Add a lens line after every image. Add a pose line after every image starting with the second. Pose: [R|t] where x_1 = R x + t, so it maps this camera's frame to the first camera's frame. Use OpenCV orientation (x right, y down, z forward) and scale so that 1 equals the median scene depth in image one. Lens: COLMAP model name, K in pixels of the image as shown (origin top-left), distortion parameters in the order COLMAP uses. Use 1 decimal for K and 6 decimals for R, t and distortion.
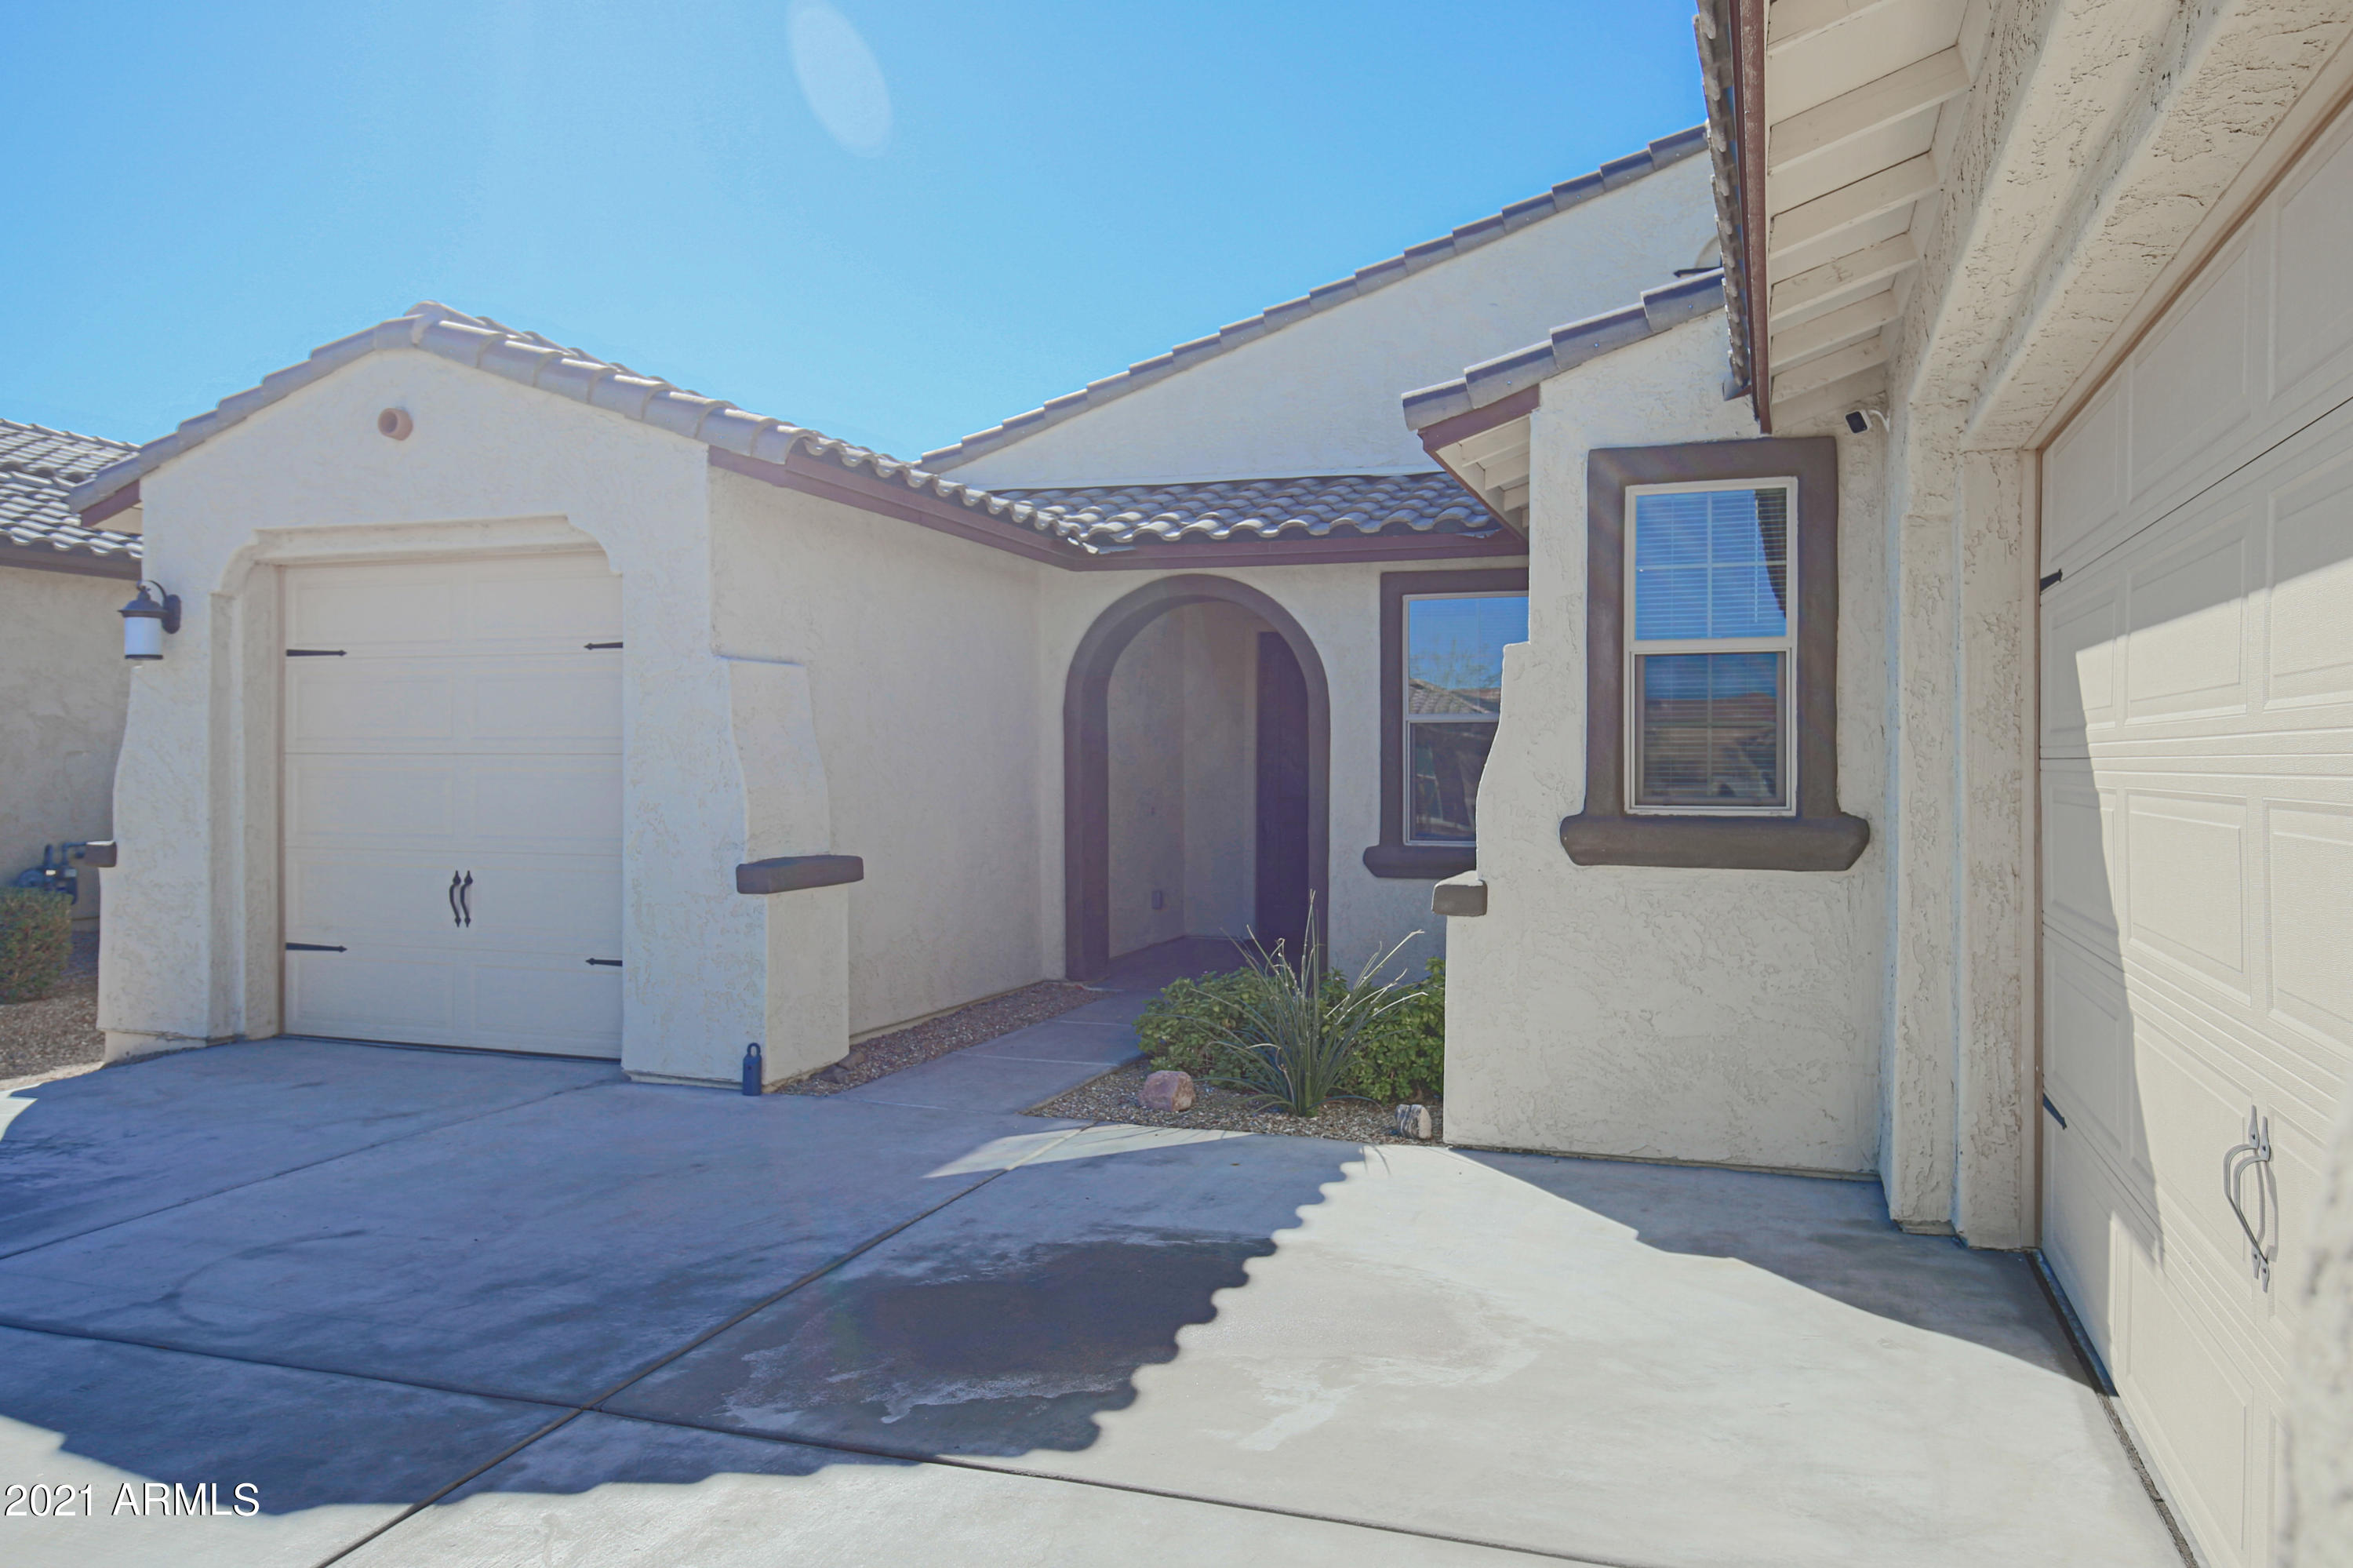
lens RADIAL K [[1653.9, 0, 1238.2], [0, 1653.9, 770.9], [0, 0, 1]] dist [-0.004409, -0.000759]
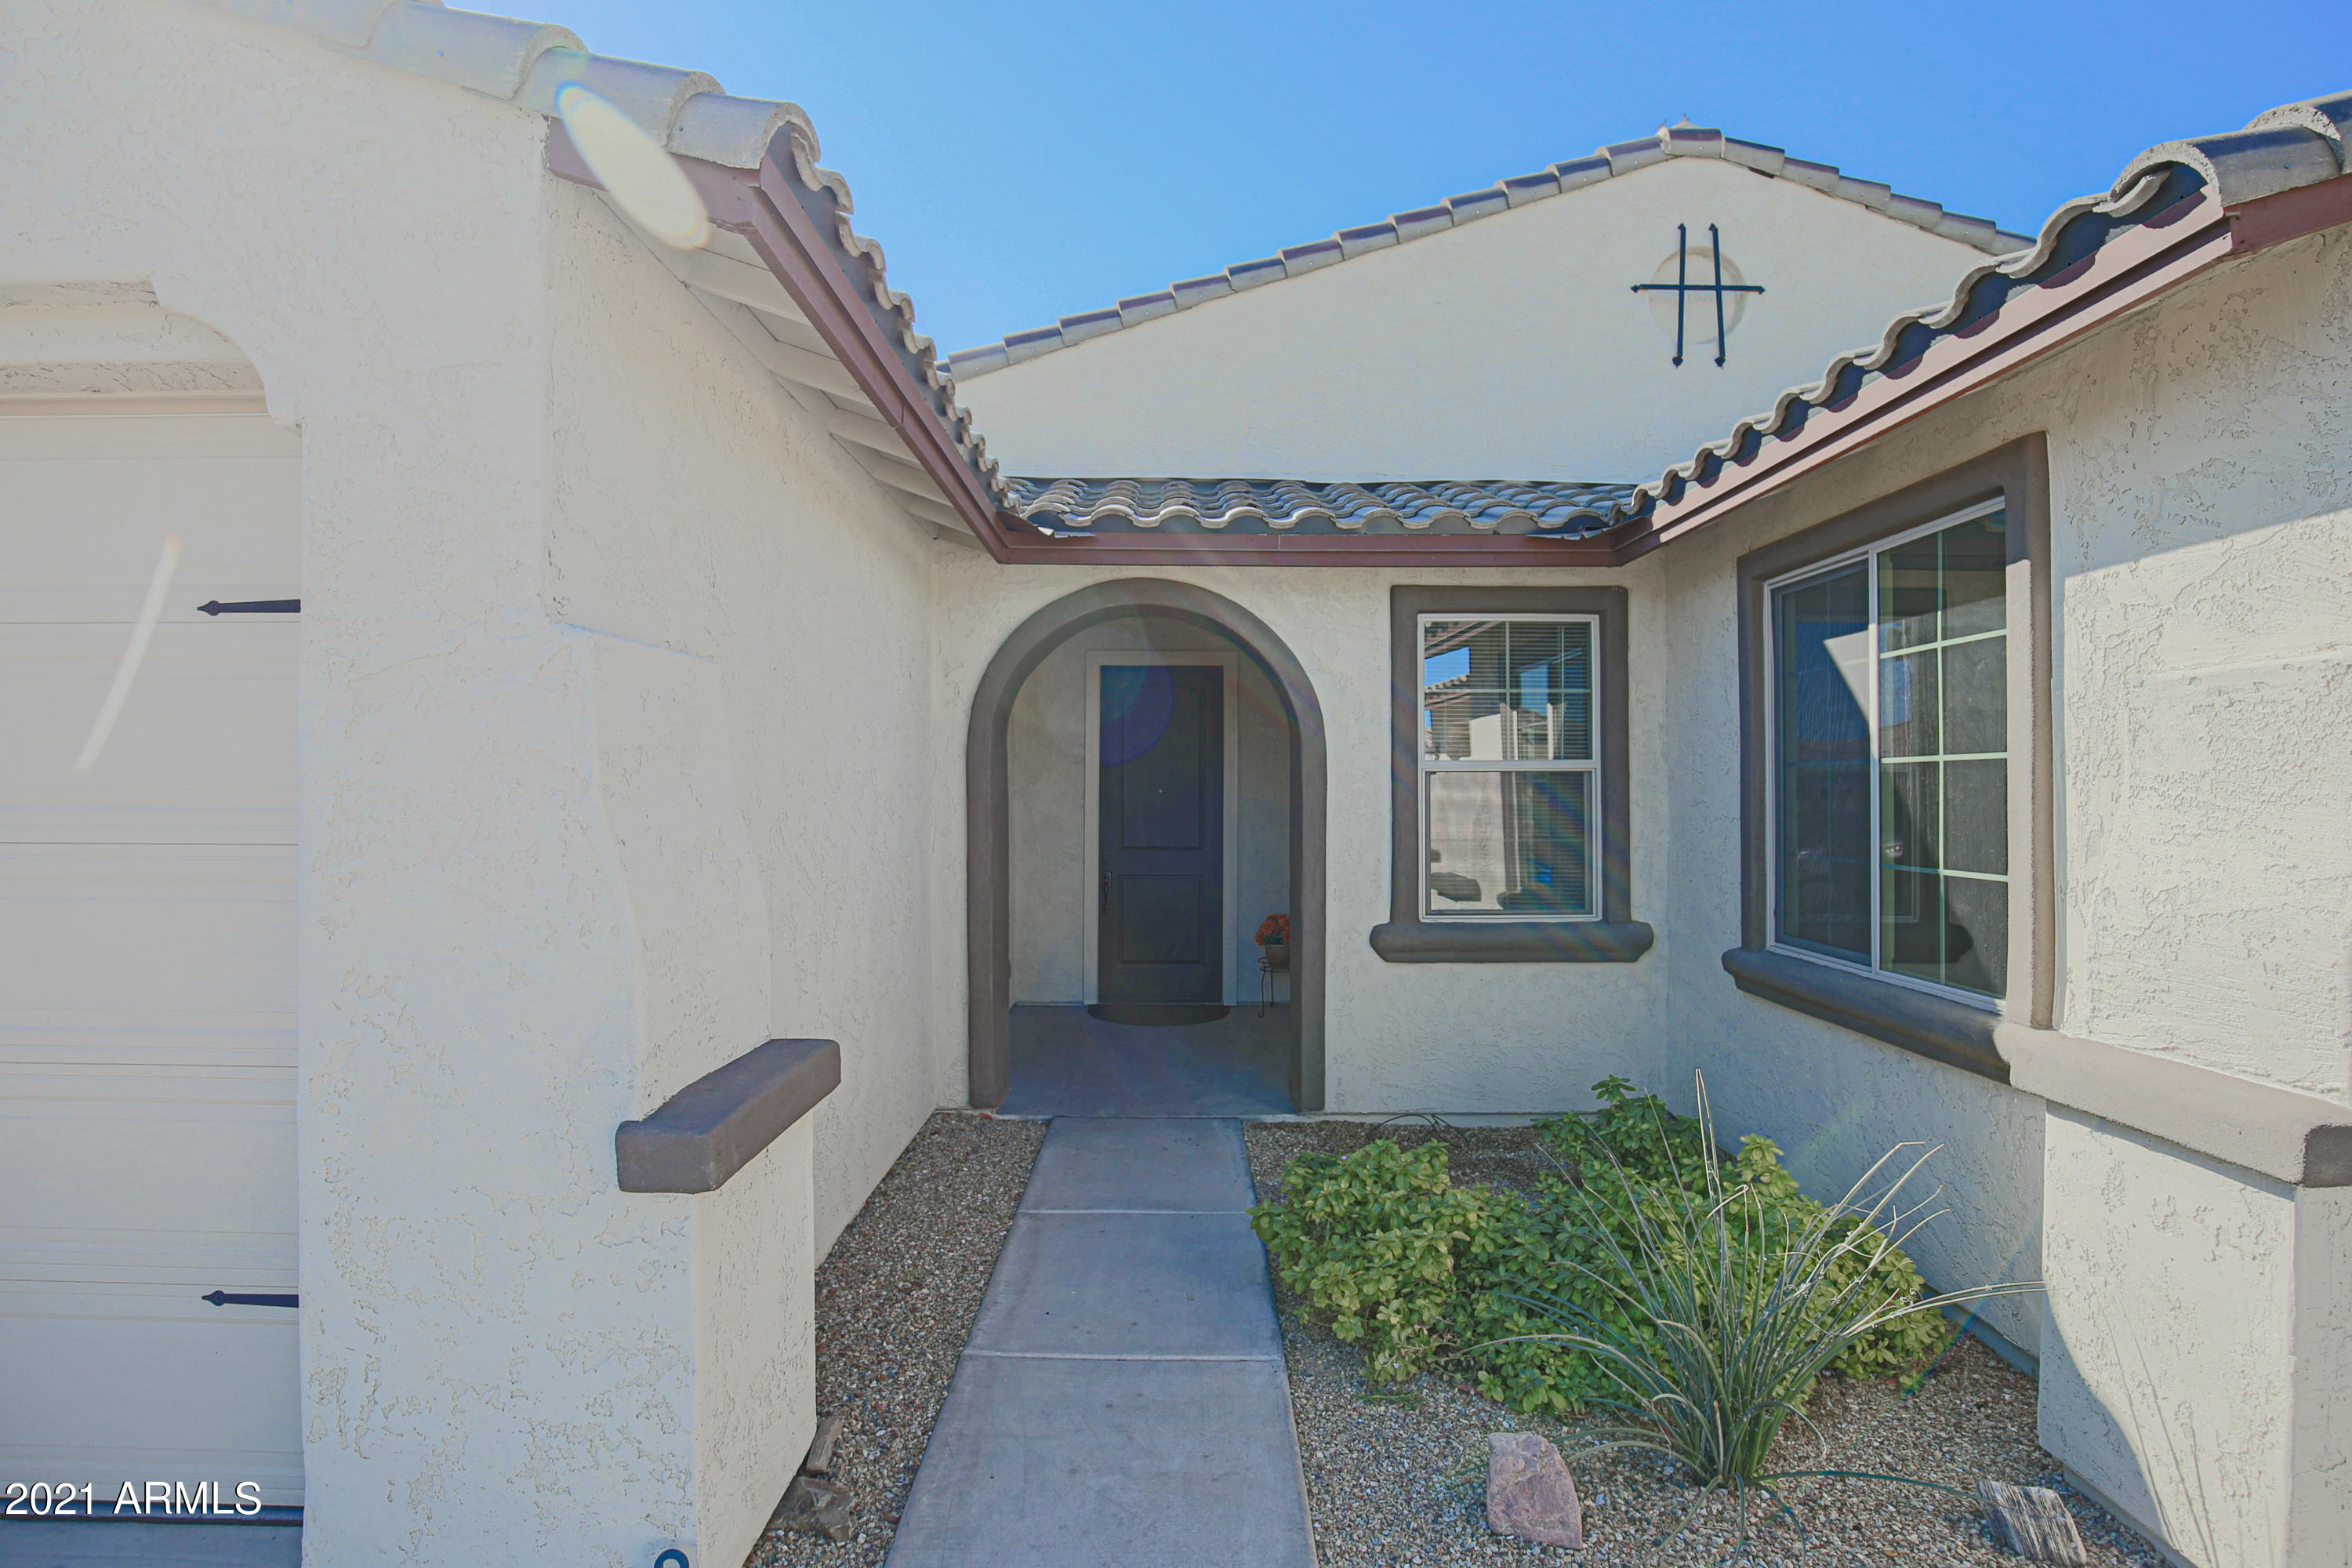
lens RADIAL K [[1157.4, 0, 1179.3], [0, 1157.4, 778.1], [0, 0, 1]] dist [-0.038860, 0.007425]
pose [[0.949919, 0.001774, 0.312492, -0.232377], [0.001626, 0.999942, -0.010620, -0.024229], [-0.312493, 0.010596, 0.949861, 0.611905]]
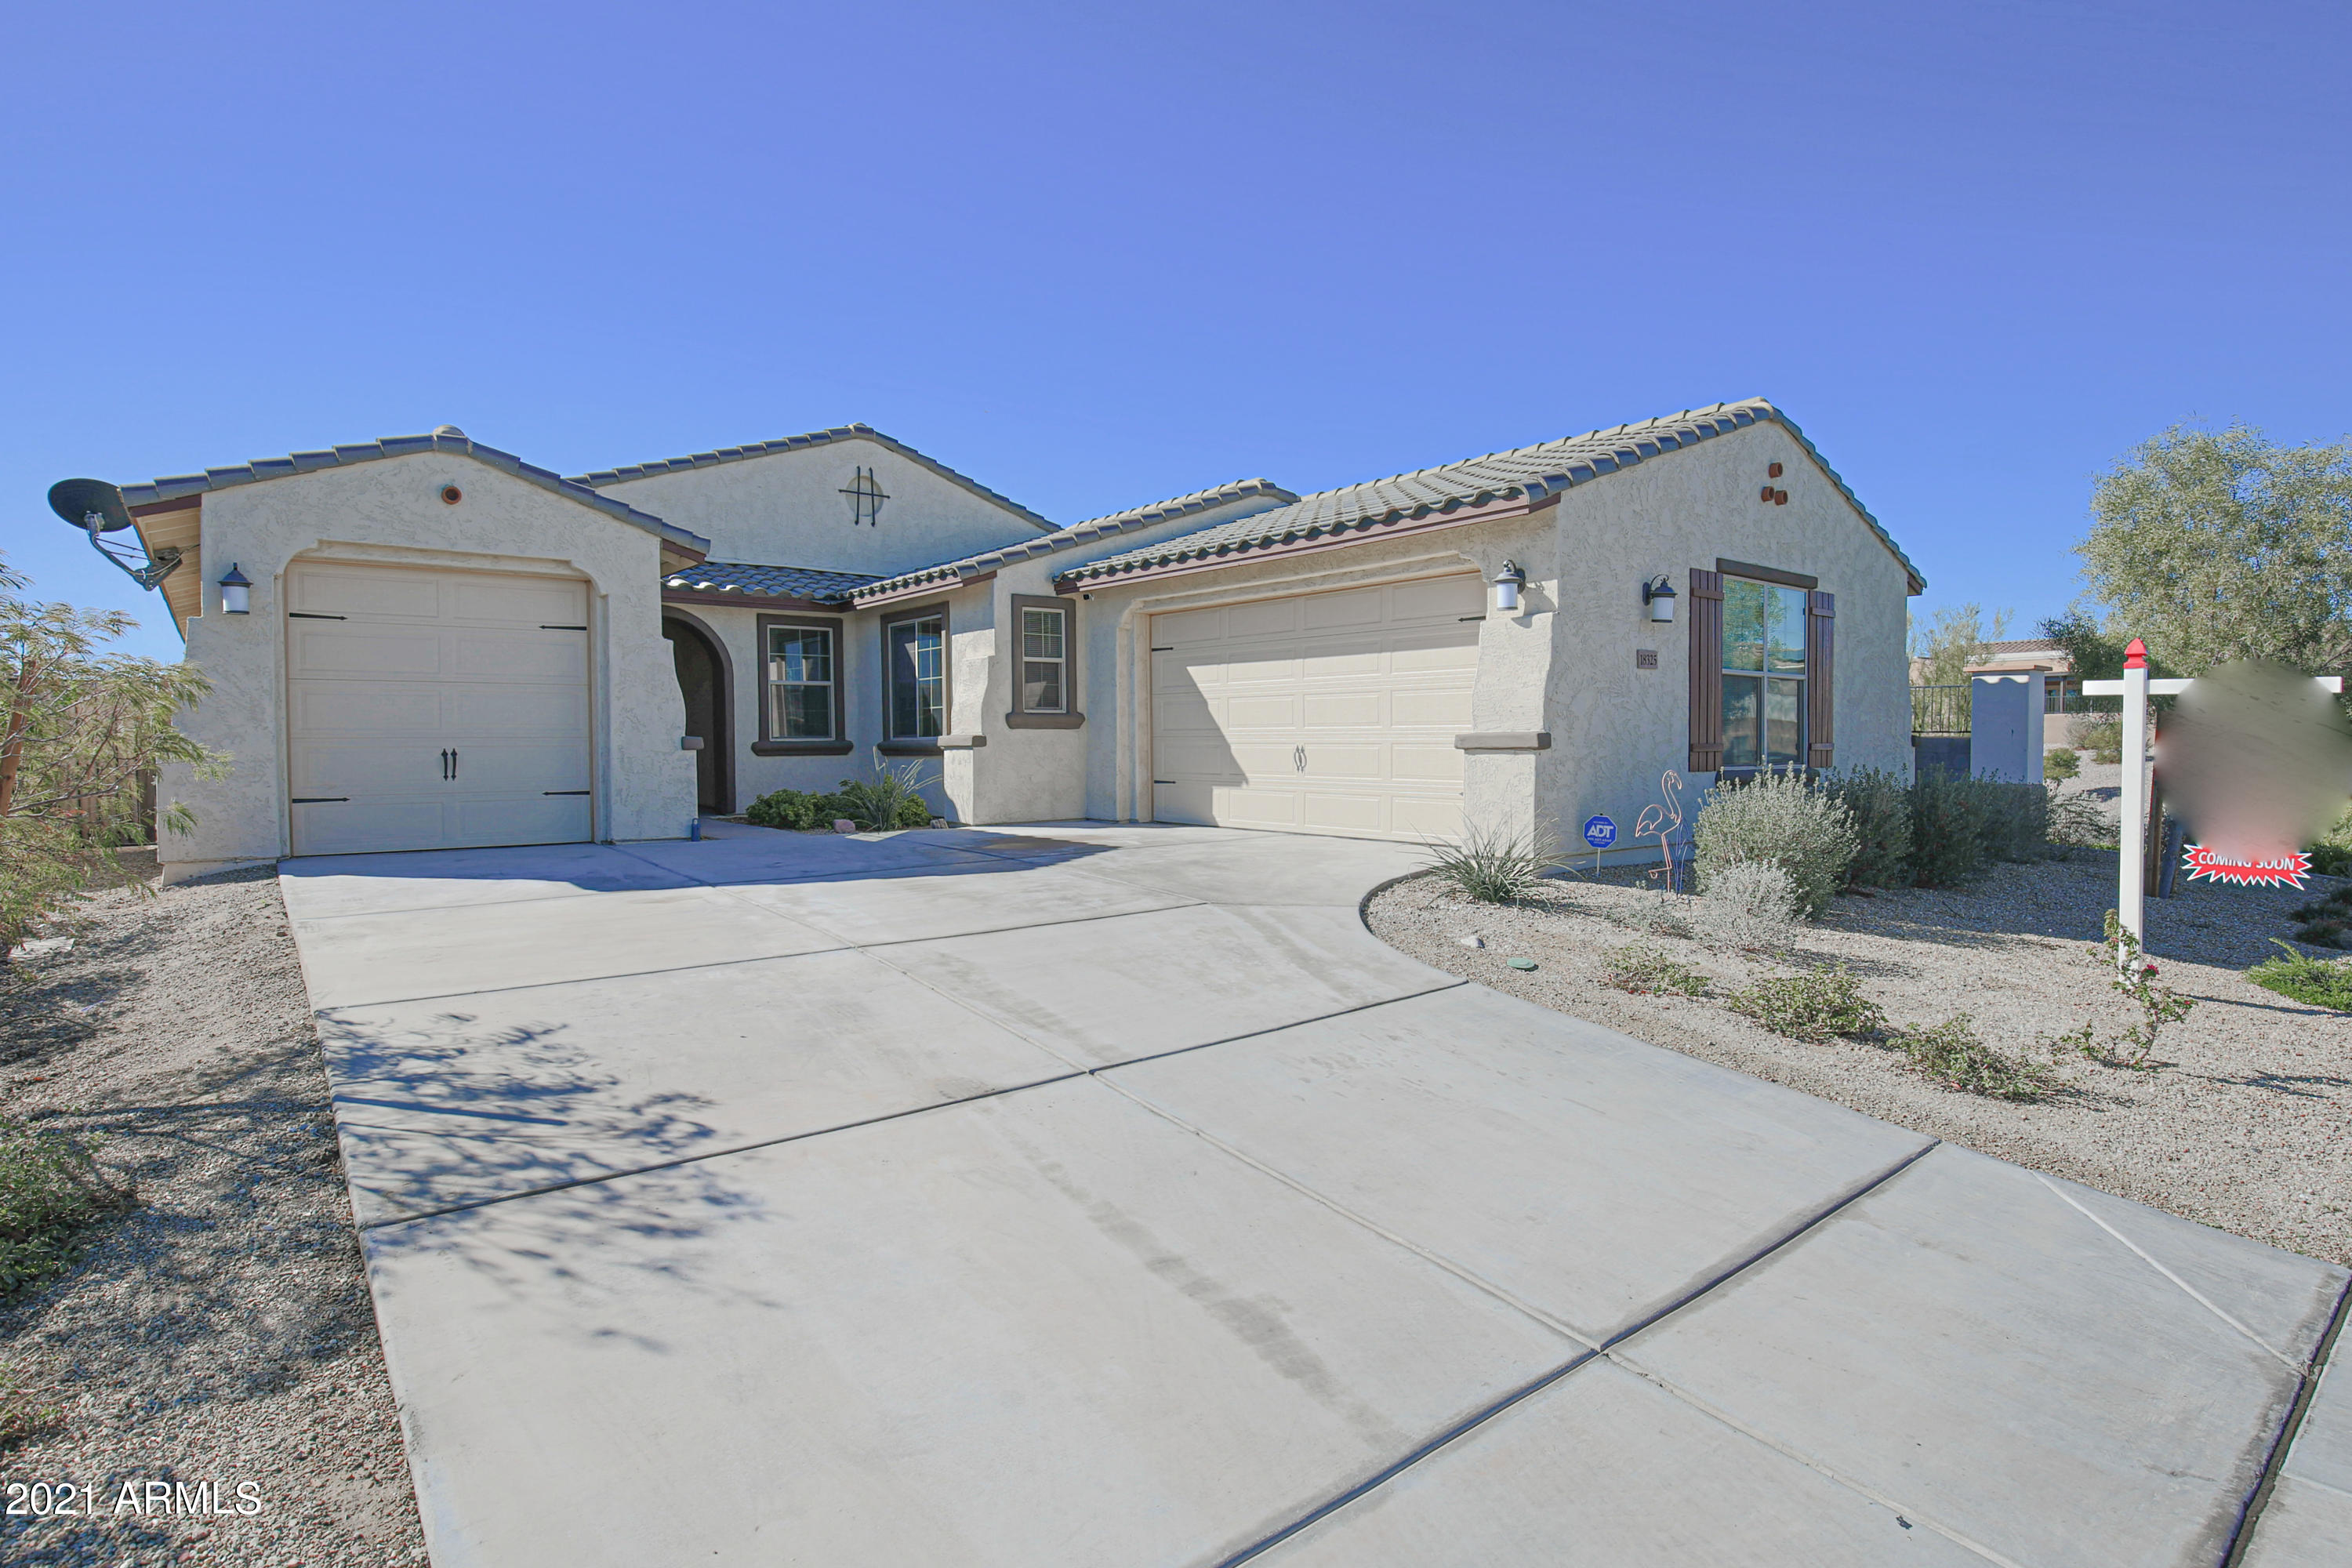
lens RADIAL K [[1191.4, 0, 1166.9], [0, 1191.4, 777.2], [0, 0, 1]] dist [-0.032206, 0.009187]
pose [[0.534106, -0.031842, 0.844818, -1.143371], [0.010995, 0.999468, 0.030720, 0.061894], [-0.845346, -0.007119, 0.534172, -0.323249]]
